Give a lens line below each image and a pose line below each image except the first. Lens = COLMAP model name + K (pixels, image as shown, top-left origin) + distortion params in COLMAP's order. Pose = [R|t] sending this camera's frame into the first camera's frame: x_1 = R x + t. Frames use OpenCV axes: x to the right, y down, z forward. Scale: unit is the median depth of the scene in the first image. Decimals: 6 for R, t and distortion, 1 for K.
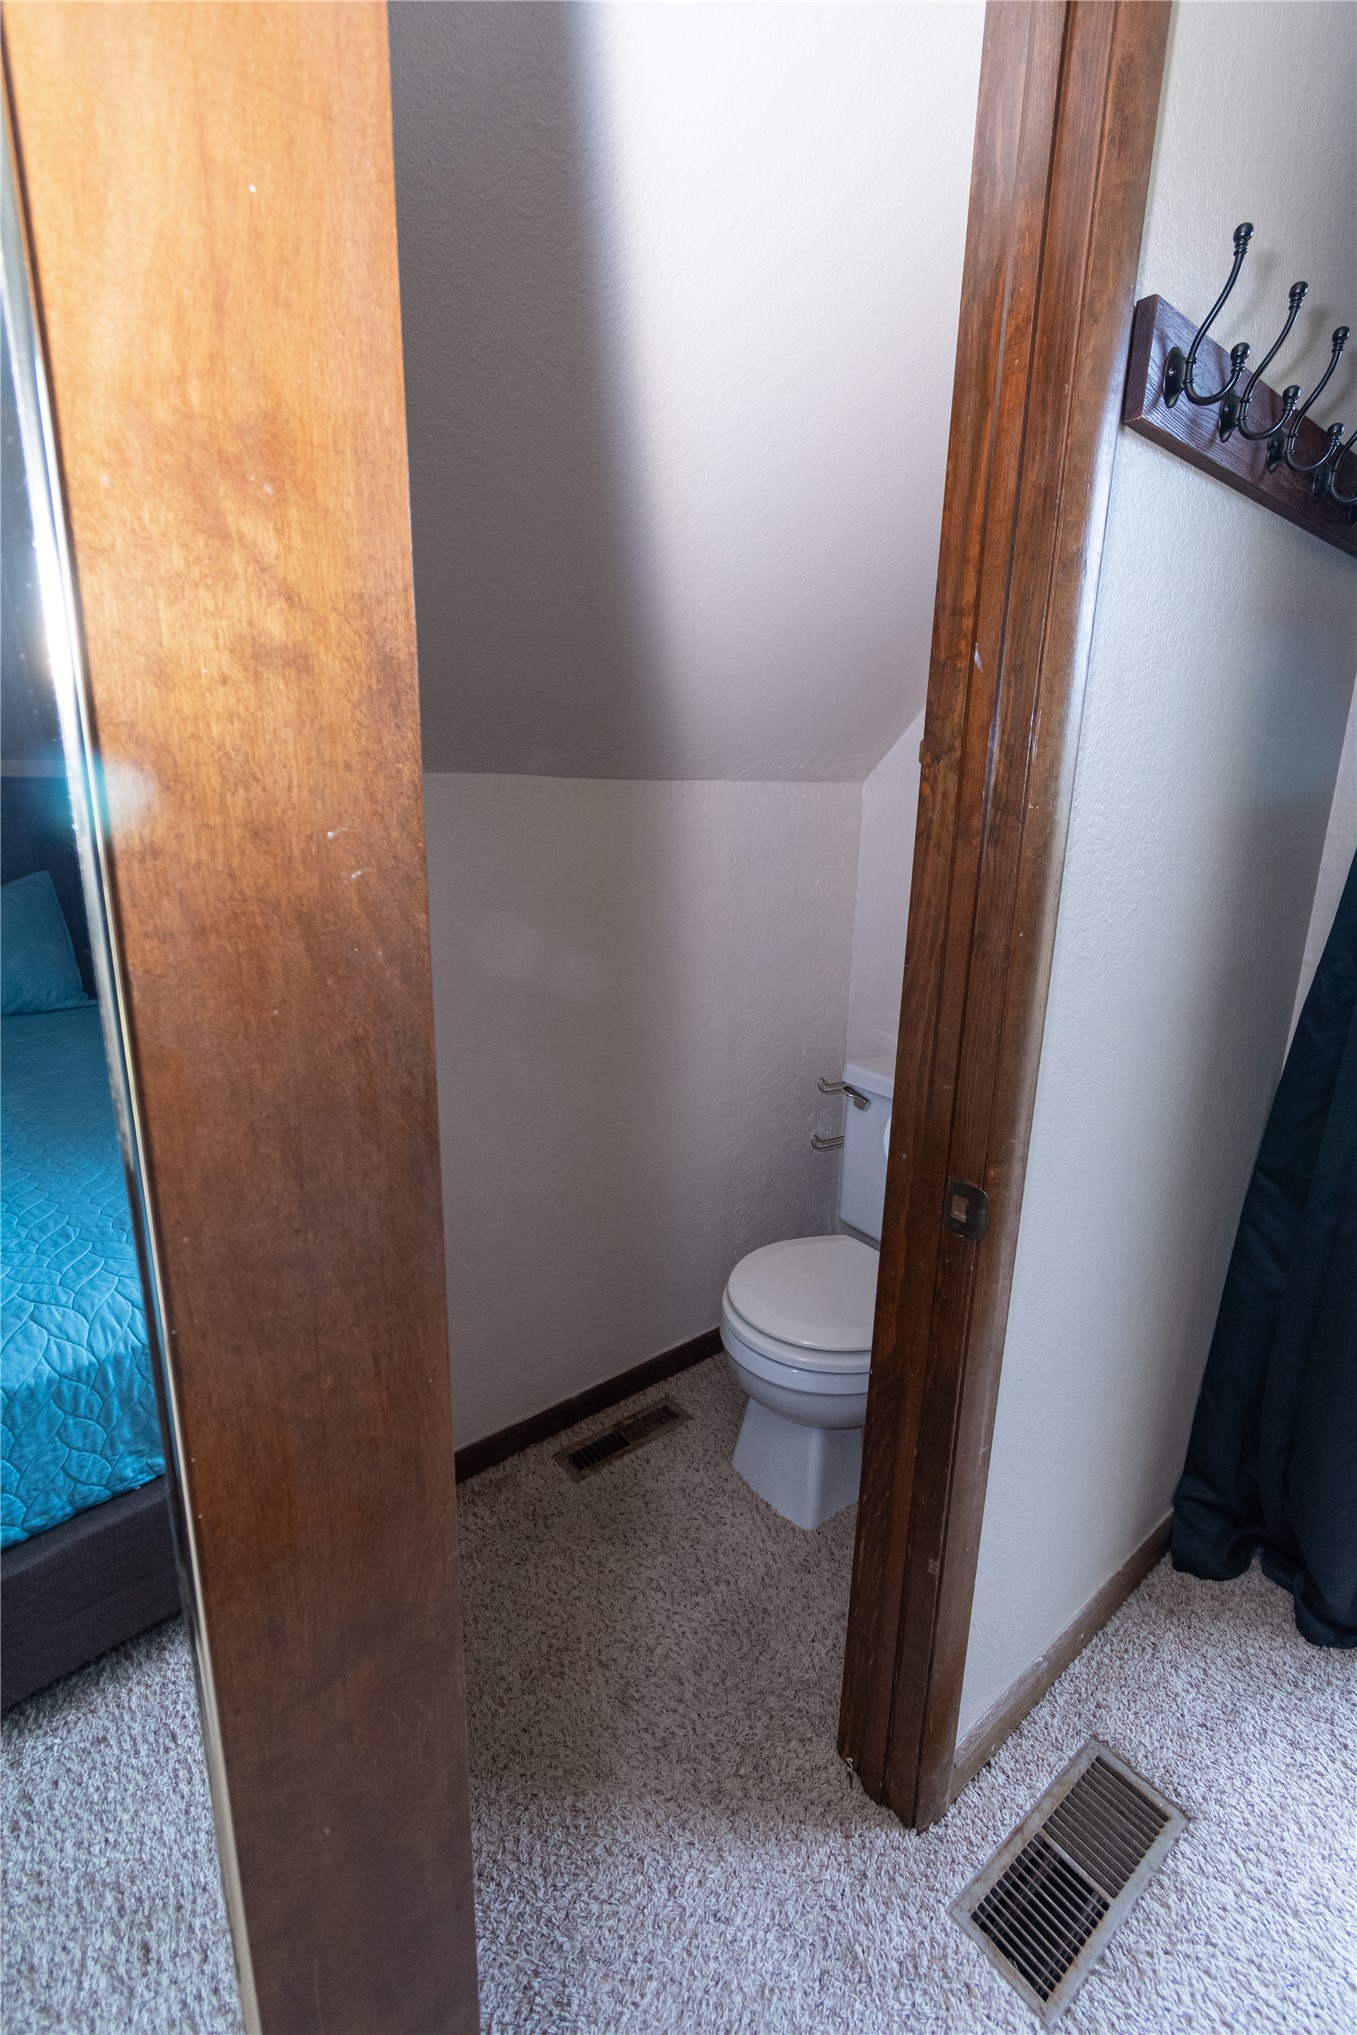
lens RADIAL K [[910.0, 0, 678.5], [0, 910.0, 1017.5], [0, 0, 1]] dist [0.001721, -0.000928]
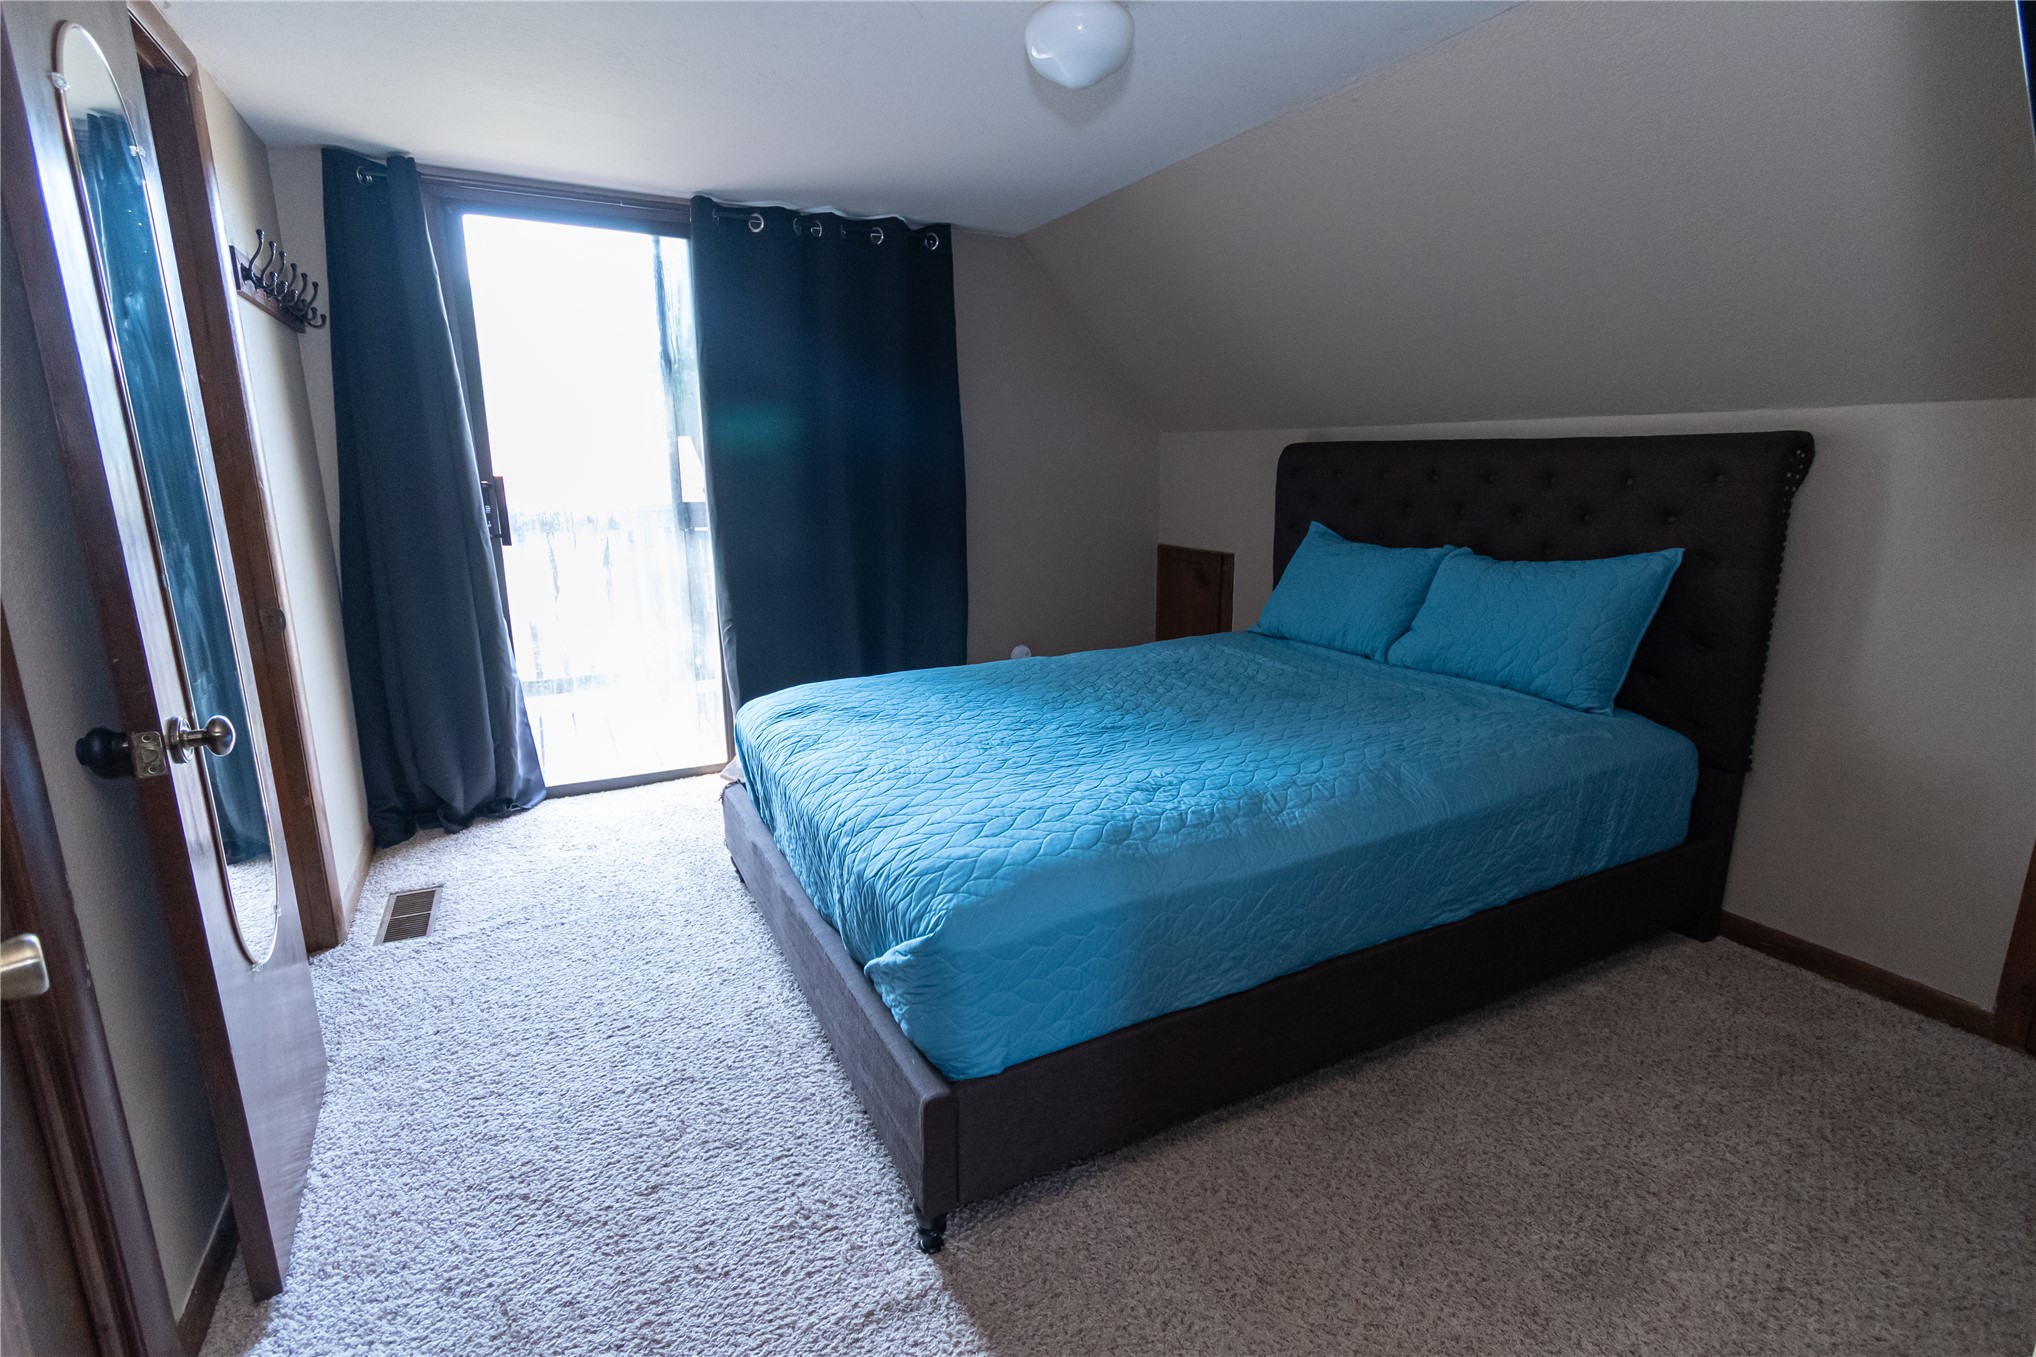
lens RADIAL K [[910.5, 0, 1016.7], [0, 910.5, 672.4], [0, 0, 1]] dist [0.001721, -0.000928]
pose [[0.193765, -0.231047, 0.953453, -1.244998], [0.240872, 0.953327, 0.182066, 0.305835], [-0.951018, 0.194382, 0.240374, -1.052034]]
